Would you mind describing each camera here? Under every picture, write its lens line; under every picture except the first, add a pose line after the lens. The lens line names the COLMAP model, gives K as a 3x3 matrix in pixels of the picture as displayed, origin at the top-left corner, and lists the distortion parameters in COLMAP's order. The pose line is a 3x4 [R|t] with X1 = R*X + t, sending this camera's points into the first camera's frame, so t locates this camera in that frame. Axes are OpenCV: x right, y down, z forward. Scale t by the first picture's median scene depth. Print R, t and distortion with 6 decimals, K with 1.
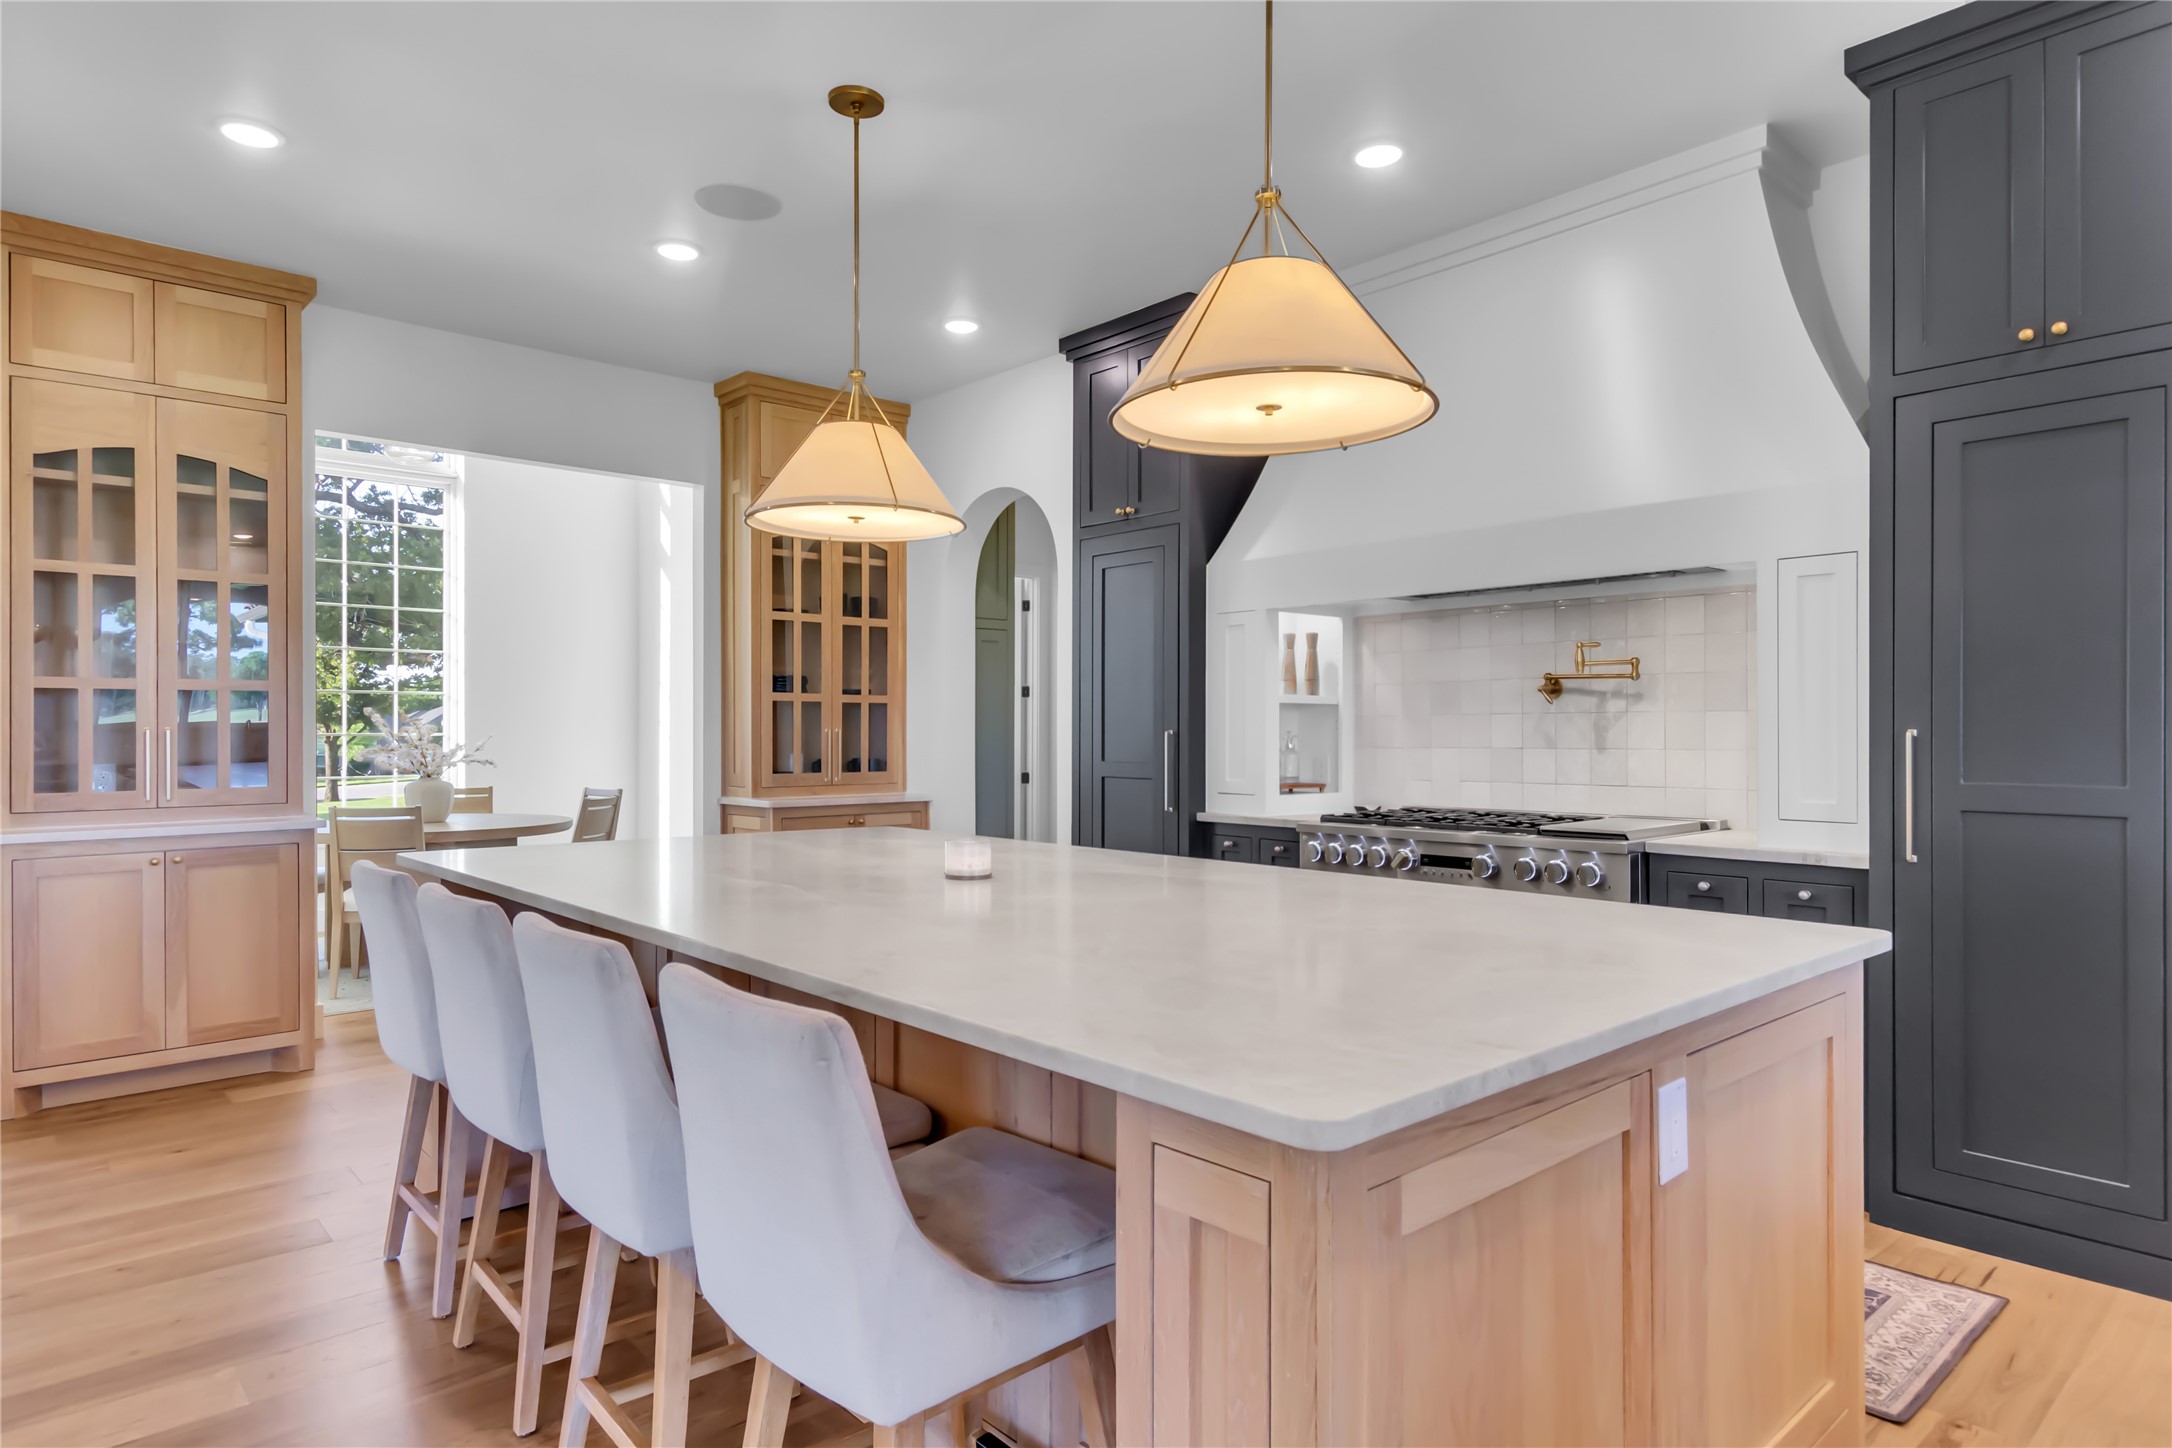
lens RADIAL K [[1283.9, 0, 1096.4], [0, 1283.9, 724.8], [0, 0, 1]] dist [0.008048, -0.000369]
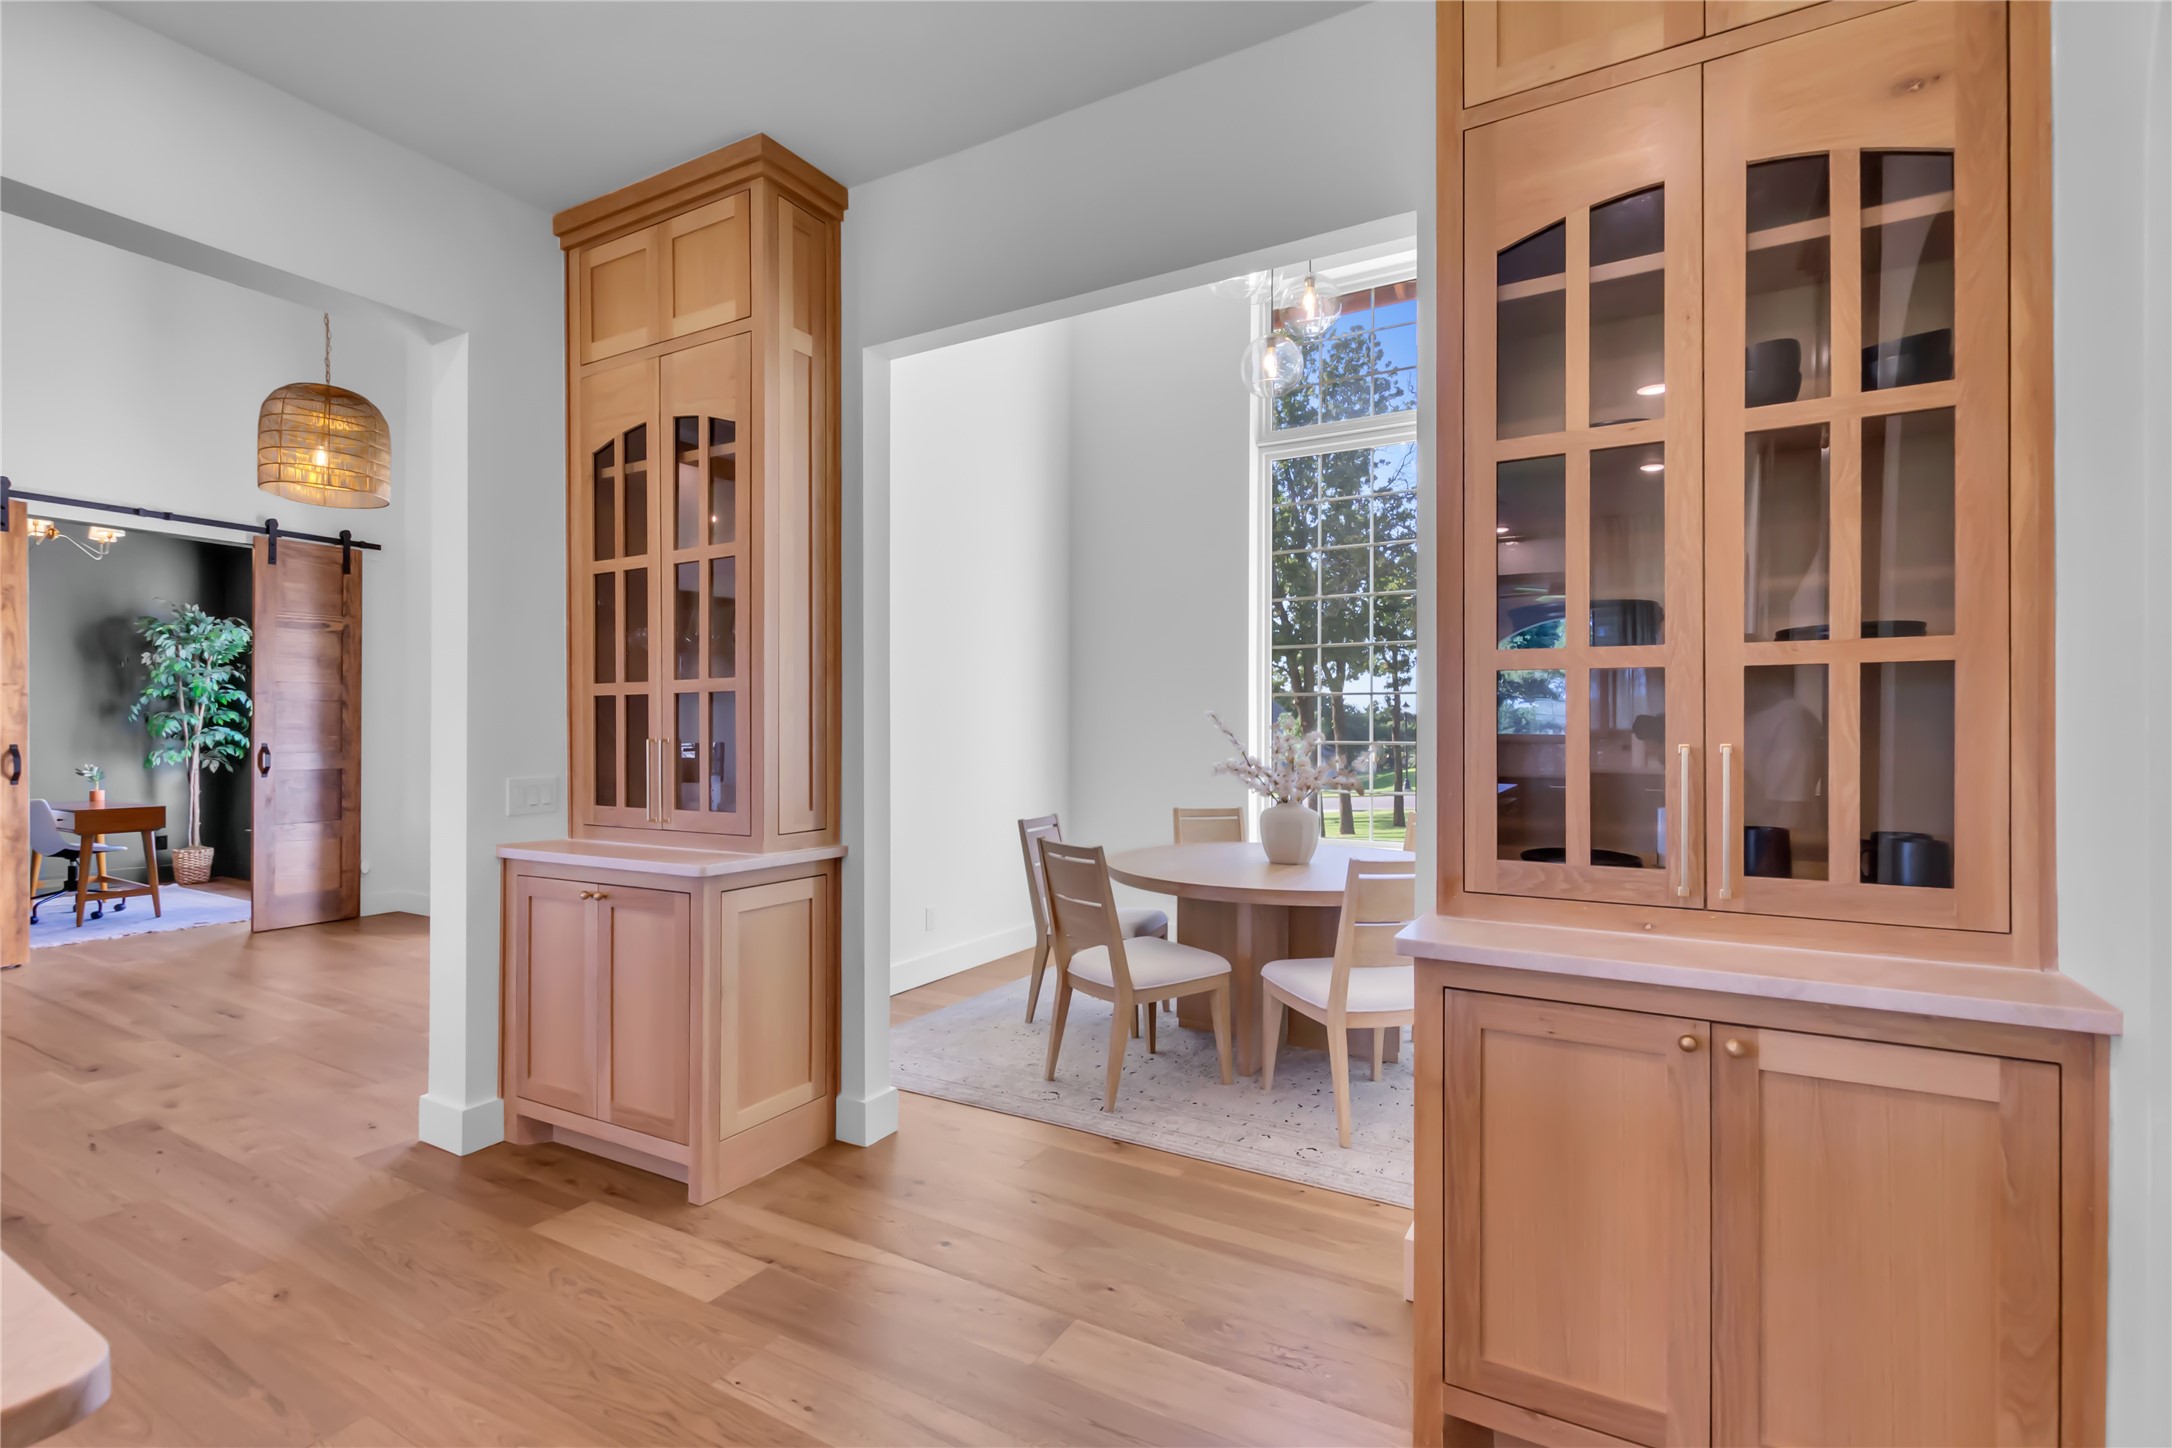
lens RADIAL K [[986.9, 0, 1075.5], [0, 986.9, 734.9], [0, 0, 1]] dist [-0.000723, -0.001866]
pose [[0.308069, 0.002657, -0.951360, -0.007112], [0.003747, 0.999985, 0.004006, -0.000847], [0.951357, -0.004799, 0.308054, 0.758767]]
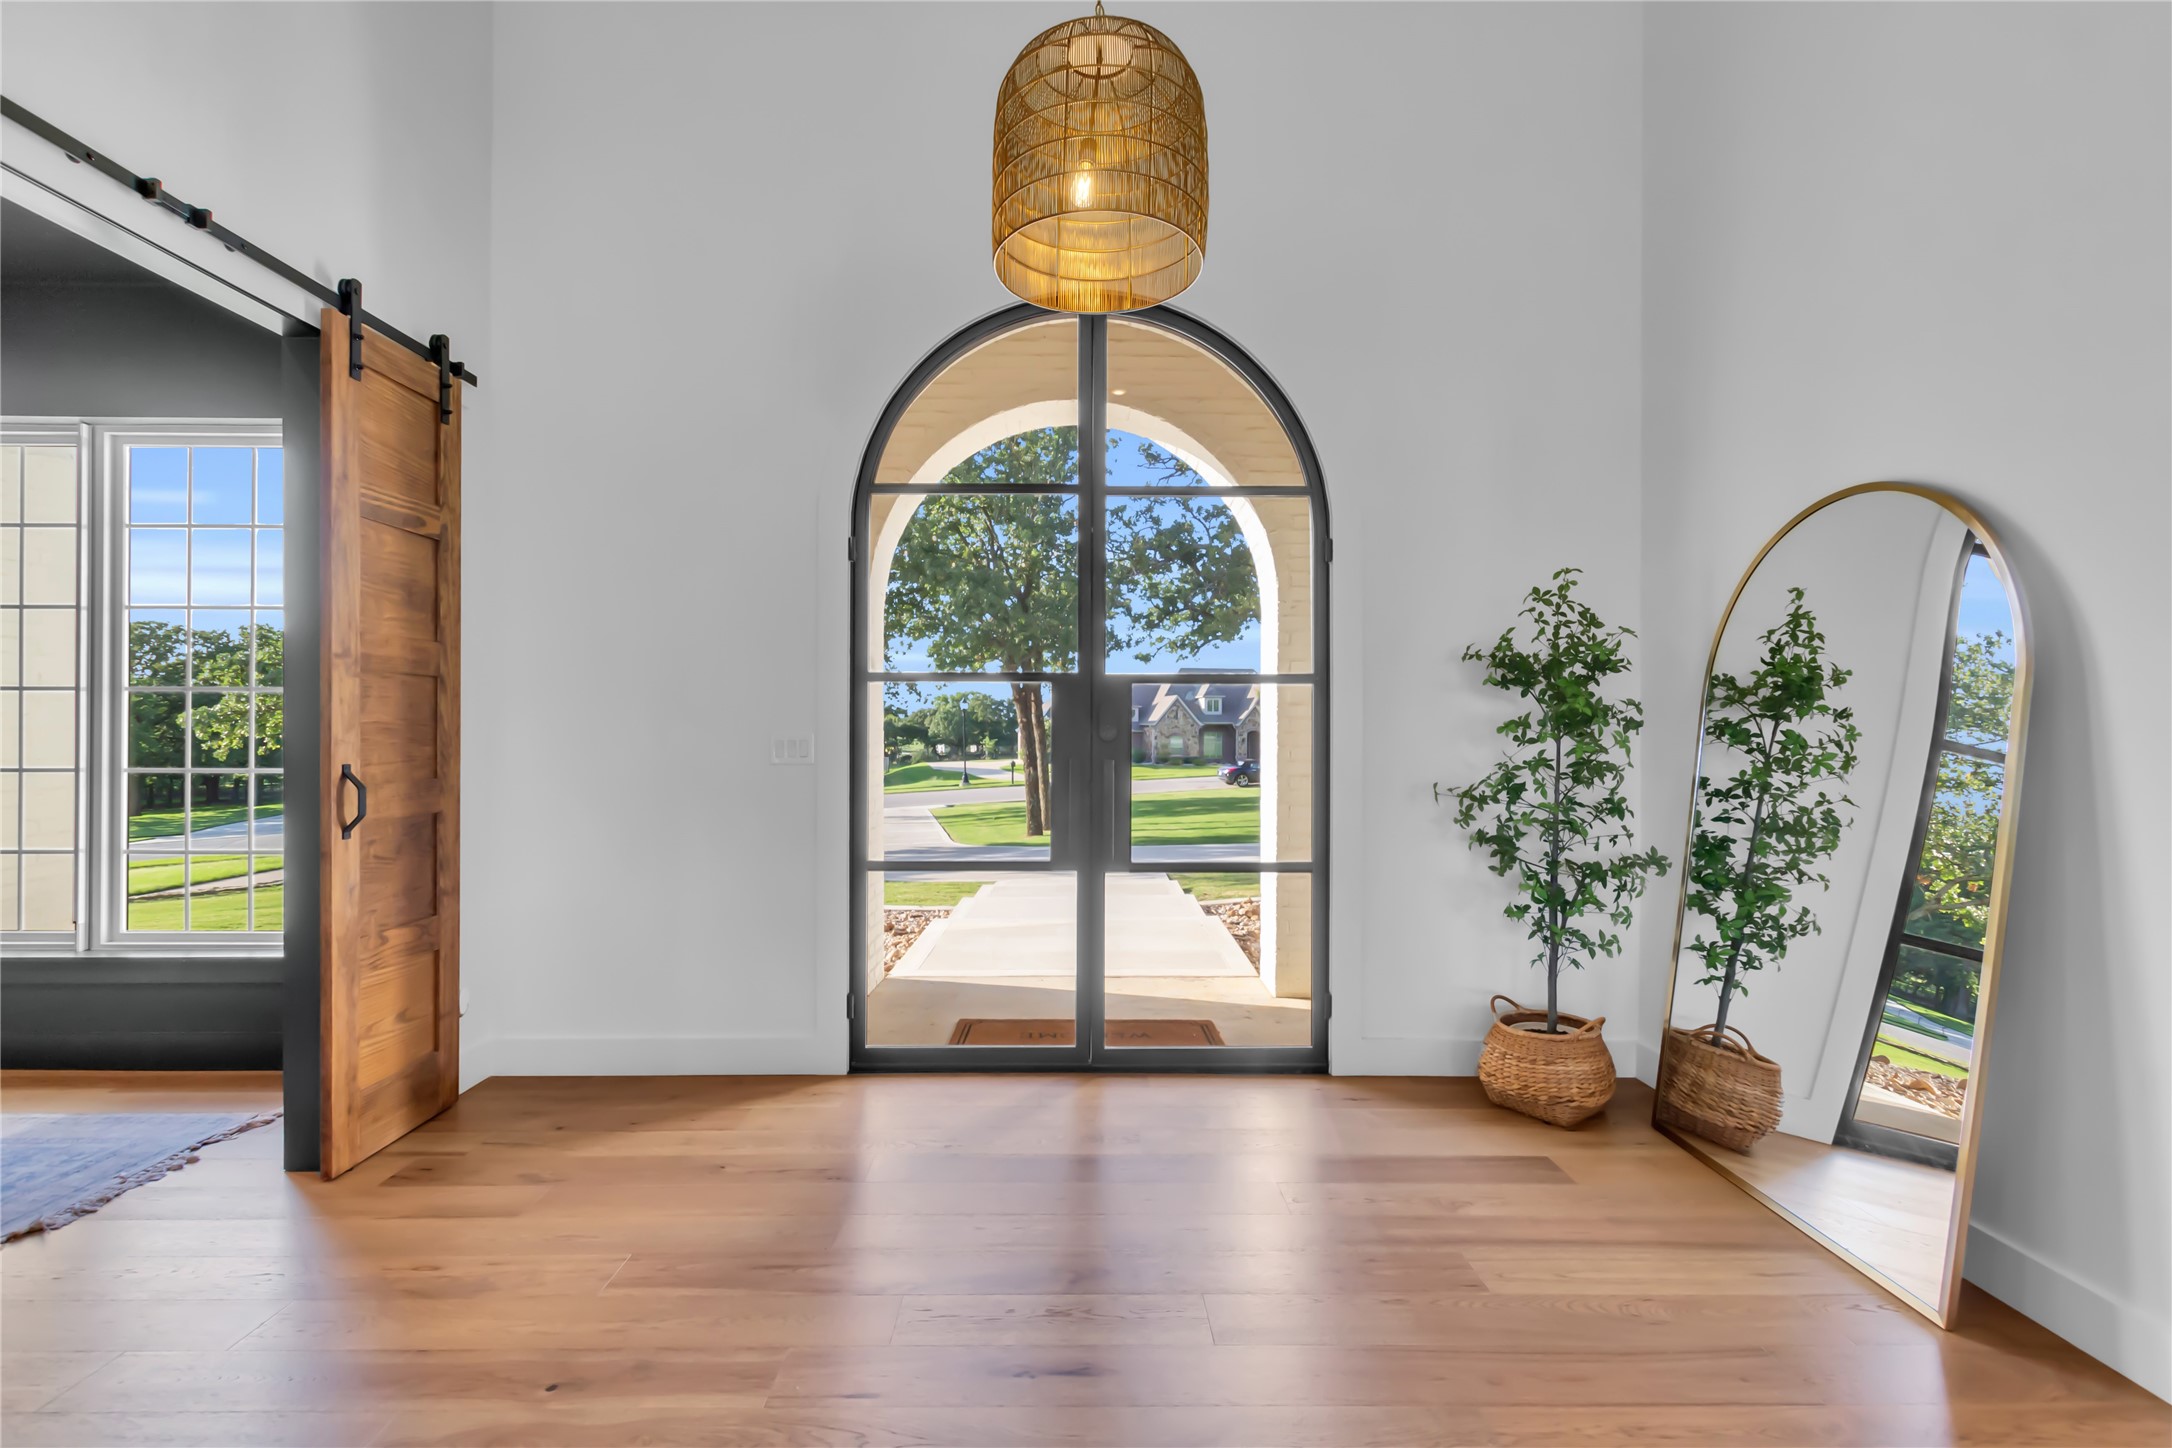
lens RADIAL K [[986.9, 0, 1076.1], [0, 986.9, 728.6], [0, 0, 1]] dist [-0.000723, -0.001866]
pose [[0.747205, -0.000216, -0.664593, -0.636168], [0.005454, 0.999968, 0.005808, -0.008755], [0.664571, -0.007964, 0.747183, 0.180063]]
